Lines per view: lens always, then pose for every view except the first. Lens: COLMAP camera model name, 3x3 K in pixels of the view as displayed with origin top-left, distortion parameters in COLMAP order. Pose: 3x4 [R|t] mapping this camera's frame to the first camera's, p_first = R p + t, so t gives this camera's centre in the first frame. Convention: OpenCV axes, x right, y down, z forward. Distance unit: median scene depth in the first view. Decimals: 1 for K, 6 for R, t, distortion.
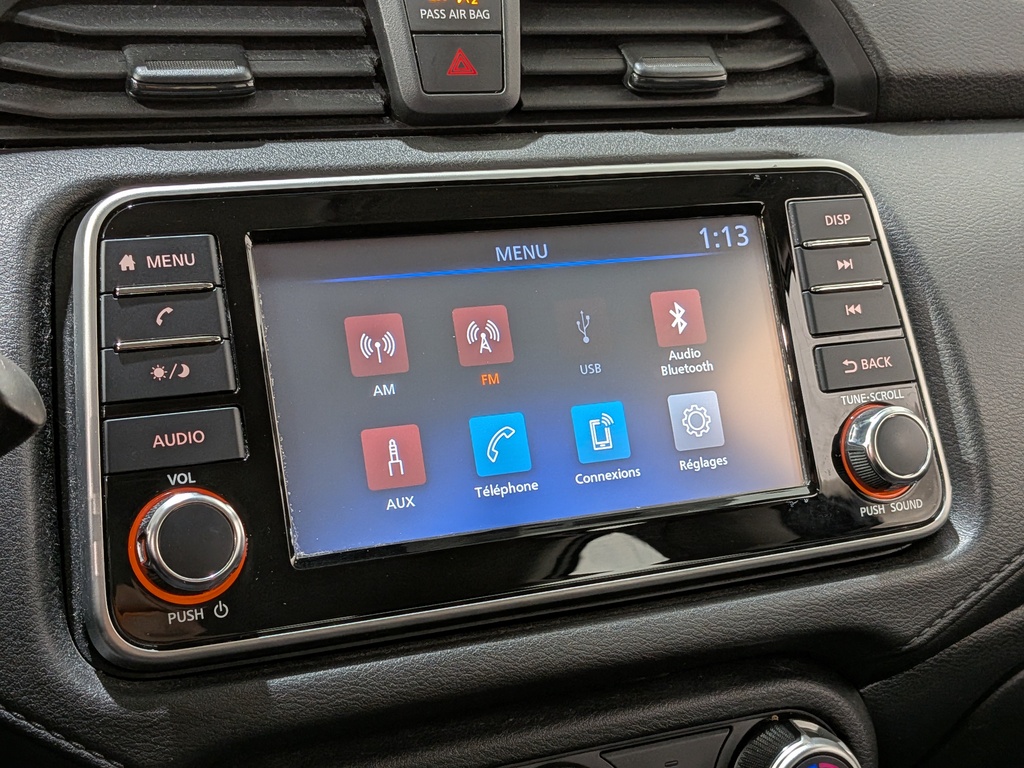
lens RADIAL K [[1513.5, 0, 516.0], [0, 1513.5, 409.9], [0, 0, 1]] dist [0.070164, 0.000000]
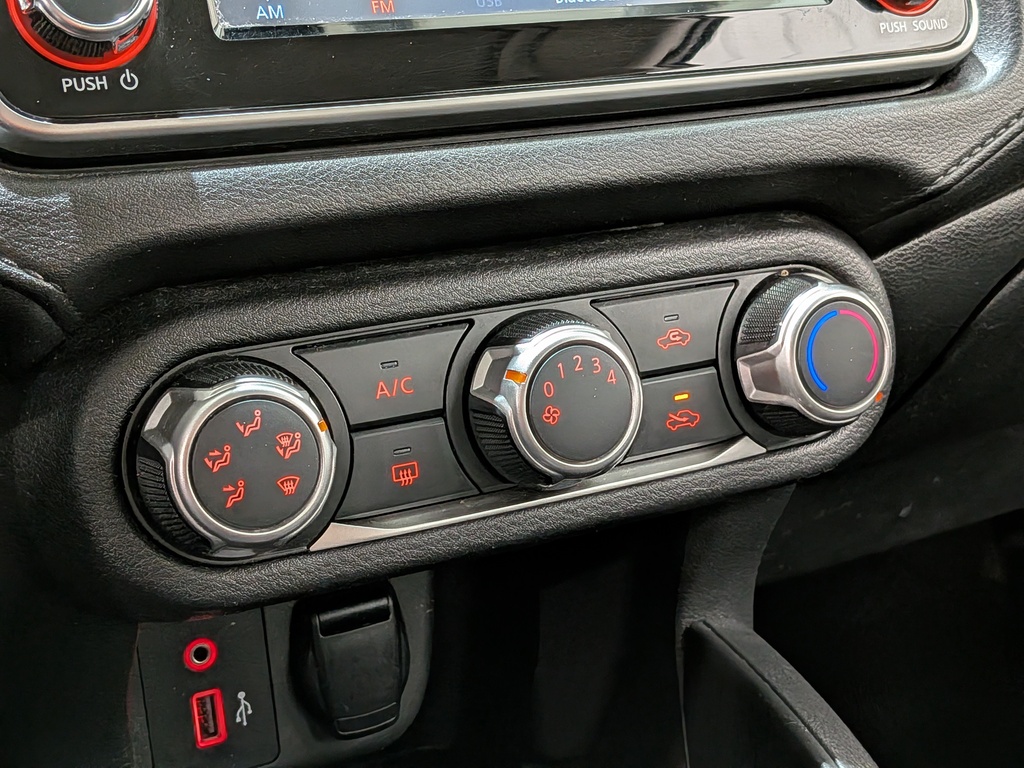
lens RADIAL K [[1513.5, 0, 523.5], [0, 1513.5, 389.1], [0, 0, 1]] dist [0.070164, 0.000000]
pose [[0.997207, -0.037393, 0.064656, -0.038425], [0.032785, 0.996943, 0.070916, 0.210252], [-0.067110, -0.068598, 0.995385, 0.149053]]
